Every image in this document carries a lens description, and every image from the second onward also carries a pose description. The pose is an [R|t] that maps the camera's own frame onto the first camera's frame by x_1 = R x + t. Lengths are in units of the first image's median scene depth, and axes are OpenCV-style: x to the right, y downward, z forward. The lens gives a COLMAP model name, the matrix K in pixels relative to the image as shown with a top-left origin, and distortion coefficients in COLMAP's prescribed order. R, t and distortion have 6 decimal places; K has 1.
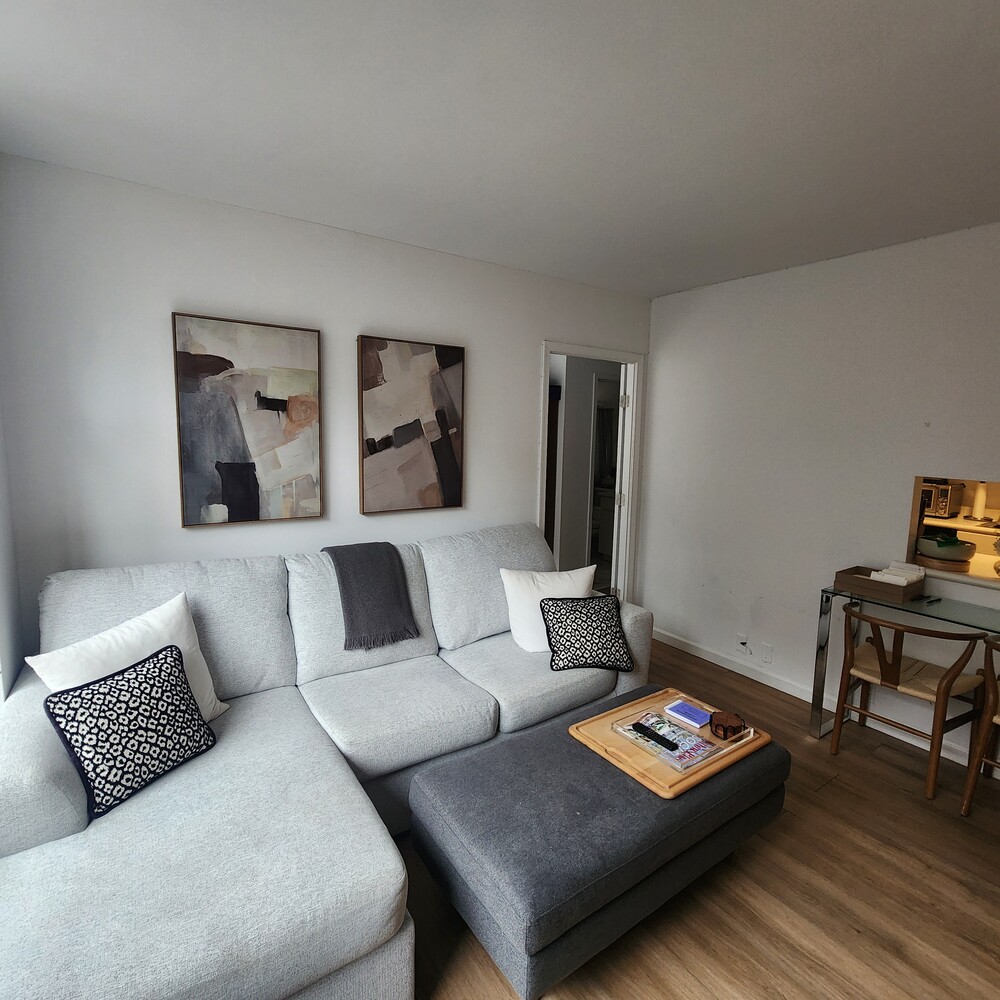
lens RADIAL K [[539.5, 0, 499.6], [0, 539.5, 496.8], [0, 0, 1]] dist [-0.002588, -0.003014]
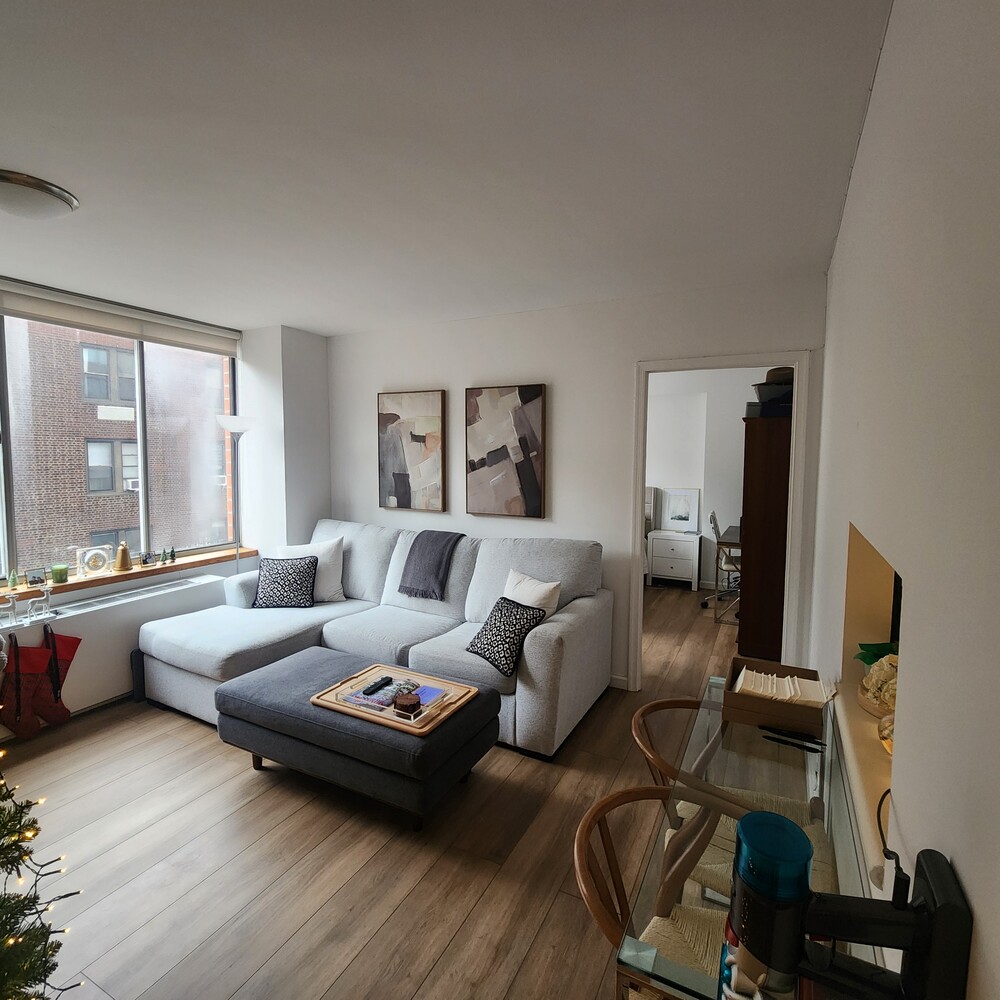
lens RADIAL K [[539.5, 0, 496.1], [0, 539.5, 496.0], [0, 0, 1]] dist [-0.002588, -0.003014]
pose [[0.468036, 0.051227, -0.882223, 1.089724], [-0.110922, 0.993828, -0.001138, -0.021268], [0.876720, 0.098391, 0.470830, 0.429742]]
